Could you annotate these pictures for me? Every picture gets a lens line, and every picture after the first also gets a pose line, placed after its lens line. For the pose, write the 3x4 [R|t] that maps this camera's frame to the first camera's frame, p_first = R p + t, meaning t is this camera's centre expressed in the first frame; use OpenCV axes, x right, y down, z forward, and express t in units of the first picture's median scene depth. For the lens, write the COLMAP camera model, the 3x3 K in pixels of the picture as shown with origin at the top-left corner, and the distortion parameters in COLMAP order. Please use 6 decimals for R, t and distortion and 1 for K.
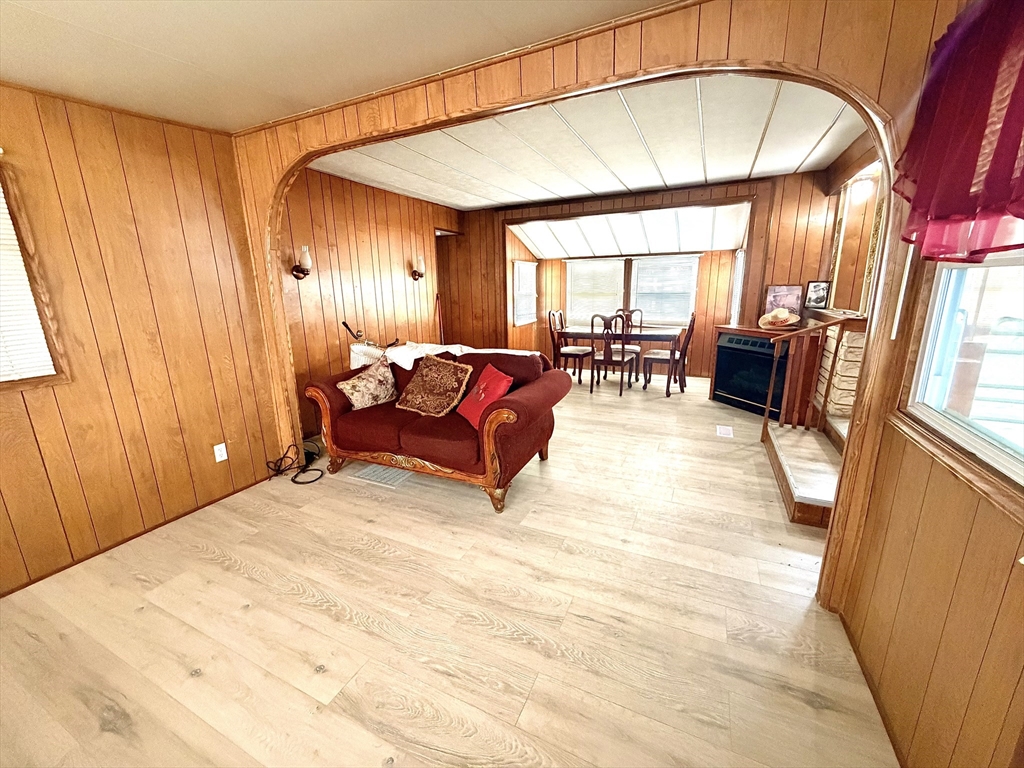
lens RADIAL K [[409.3, 0, 511.4], [0, 409.3, 384.3], [0, 0, 1]] dist [0.001420, 0.000403]
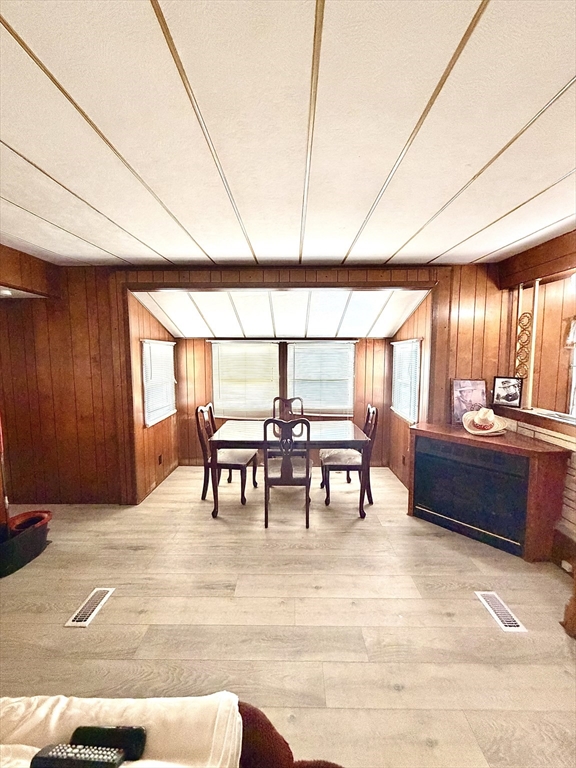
lens RADIAL K [[307.0, 0, 287.3], [0, 307.0, 382.1], [0, 0, 1]] dist [0.001420, 0.000403]
pose [[0.906547, -0.020345, 0.421615, 0.008406], [0.081539, 0.988465, -0.127624, -0.136499], [-0.414155, 0.150075, 0.897749, 0.415306]]
